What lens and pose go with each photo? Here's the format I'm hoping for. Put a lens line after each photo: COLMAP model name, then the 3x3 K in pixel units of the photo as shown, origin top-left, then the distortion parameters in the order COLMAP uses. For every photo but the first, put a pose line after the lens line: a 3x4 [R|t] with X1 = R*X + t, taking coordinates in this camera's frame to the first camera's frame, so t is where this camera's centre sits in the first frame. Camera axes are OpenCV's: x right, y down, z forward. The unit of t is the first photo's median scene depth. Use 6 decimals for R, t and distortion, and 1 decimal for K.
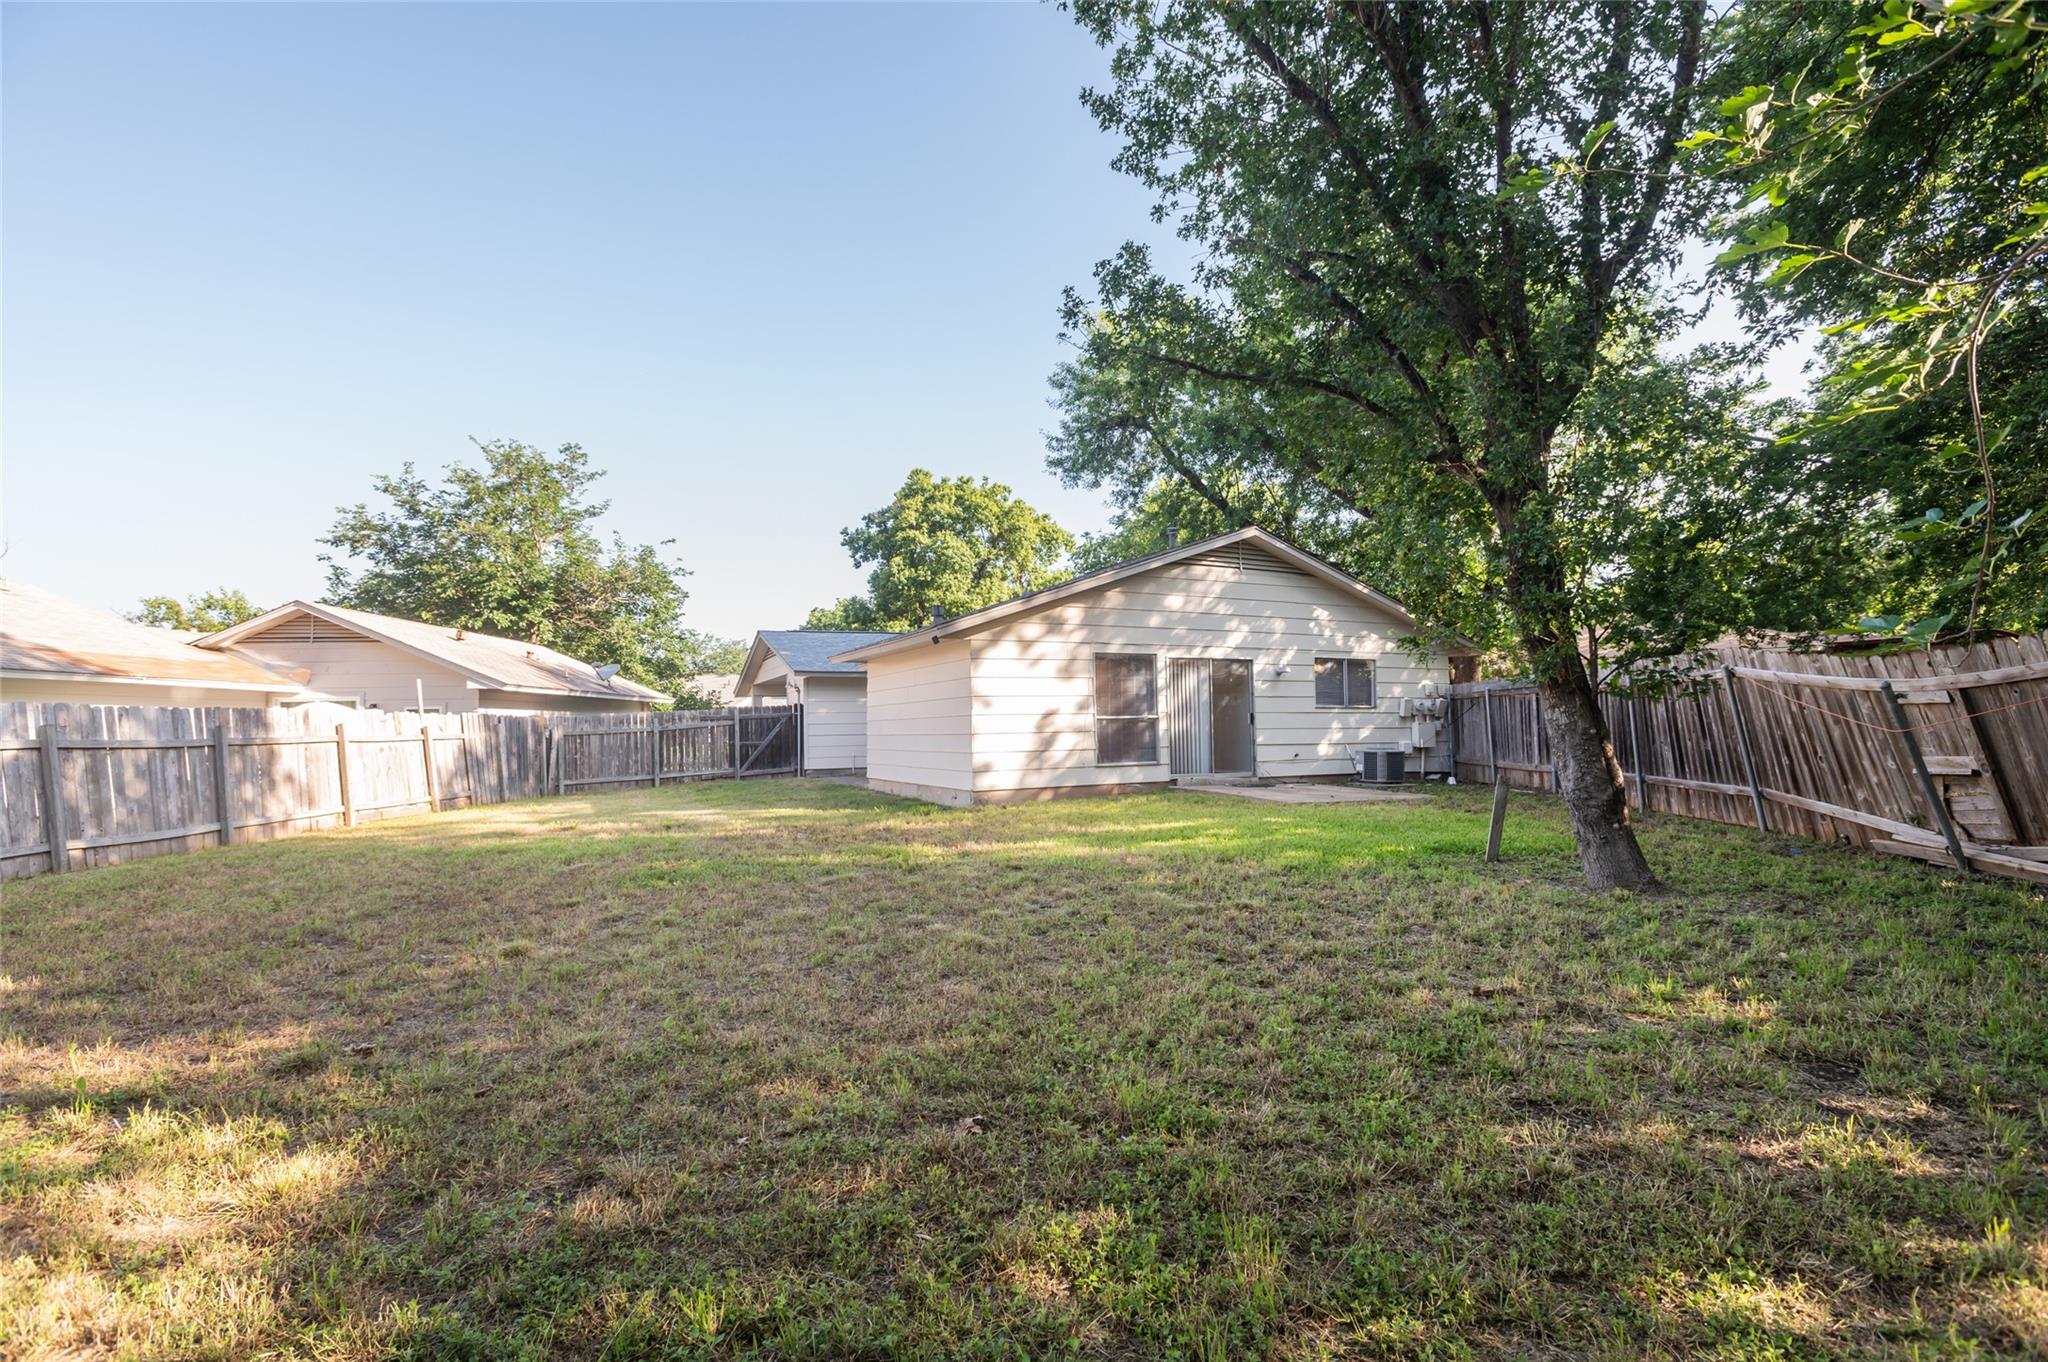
lens RADIAL K [[948.9, 0, 1024.0], [0, 948.9, 681.0], [0, 0, 1]] dist [-0.021333, 0.000165]
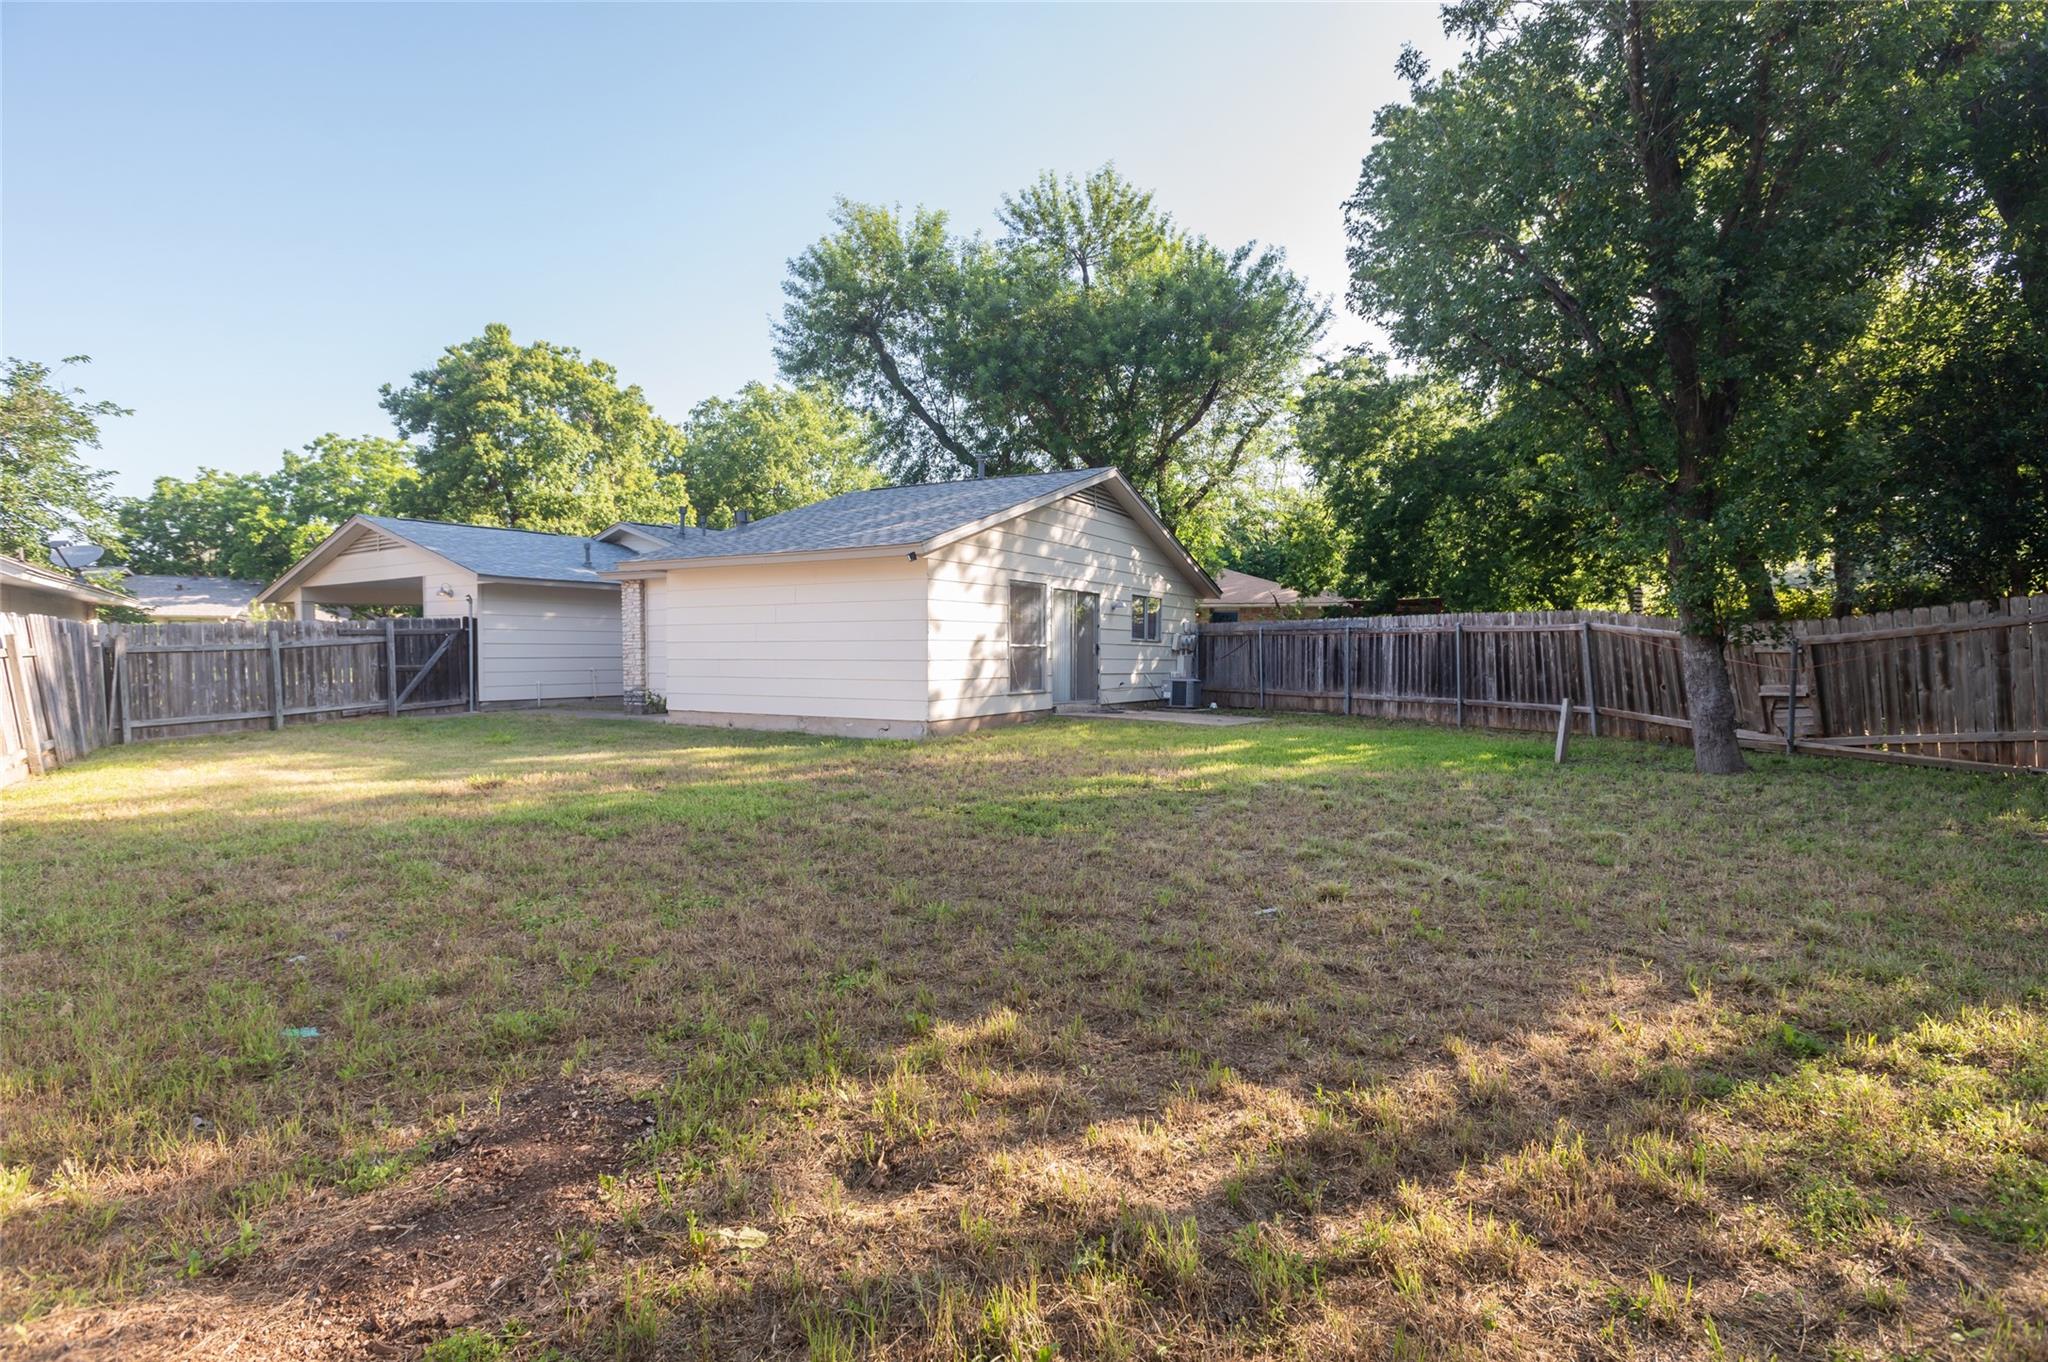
lens RADIAL K [[978.7, 0, 1024.0], [0, 978.7, 681.0], [0, 0, 1]] dist [-0.019174, 0.001813]
pose [[0.835568, 0.001867, 0.549384, -0.430523], [-0.043322, 0.997104, 0.062500, 0.010335], [-0.547677, -0.076023, 0.833229, 0.128034]]
